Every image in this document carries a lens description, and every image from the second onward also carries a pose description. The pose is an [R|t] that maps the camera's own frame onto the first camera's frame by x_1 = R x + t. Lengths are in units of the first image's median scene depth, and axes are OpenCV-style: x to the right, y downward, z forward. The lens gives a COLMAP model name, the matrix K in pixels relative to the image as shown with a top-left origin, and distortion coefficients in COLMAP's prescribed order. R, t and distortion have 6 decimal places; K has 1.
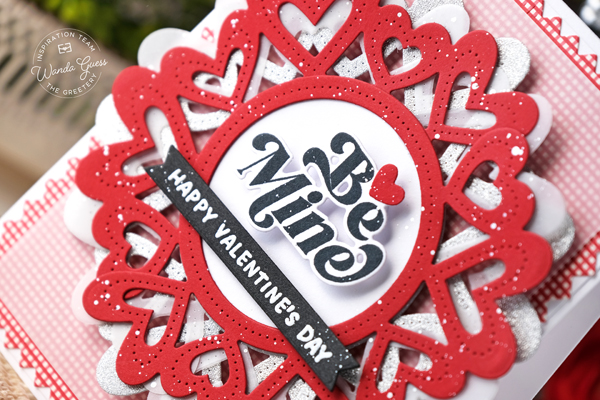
lens RADIAL K [[2828.1, 0, 300.0], [0, 2828.1, 200.0], [0, 0, 1]] dist [-0.278454, -0.391276]
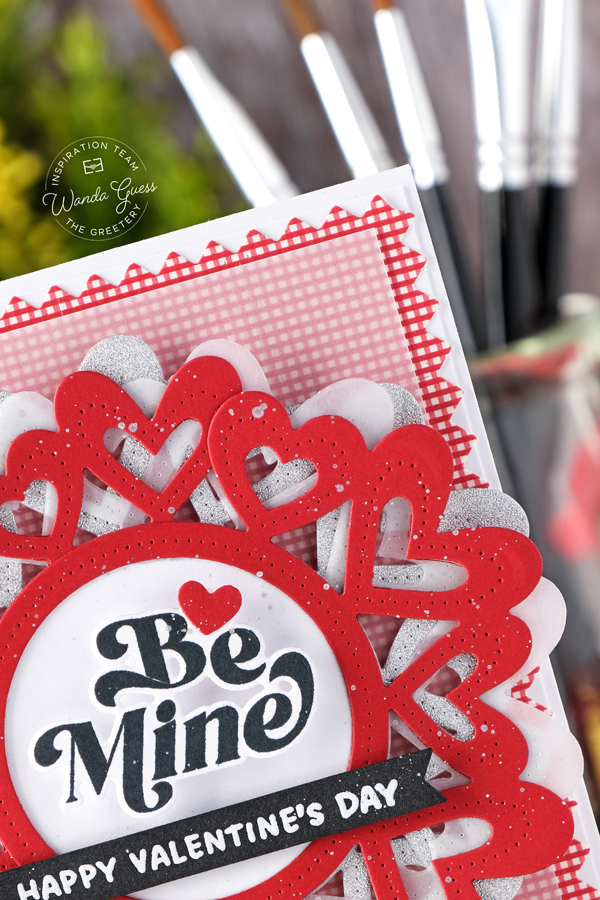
lens RADIAL K [[4242.1, 0, 300.0], [0, 4242.1, 450.0], [0, 0, 1]] dist [-0.278454, -0.391276]
pose [[0.354141, -0.867280, 0.349870, -0.289388], [0.834220, 0.462055, 0.300969, -0.314252], [-0.422684, 0.185283, 0.887135, 0.066063]]
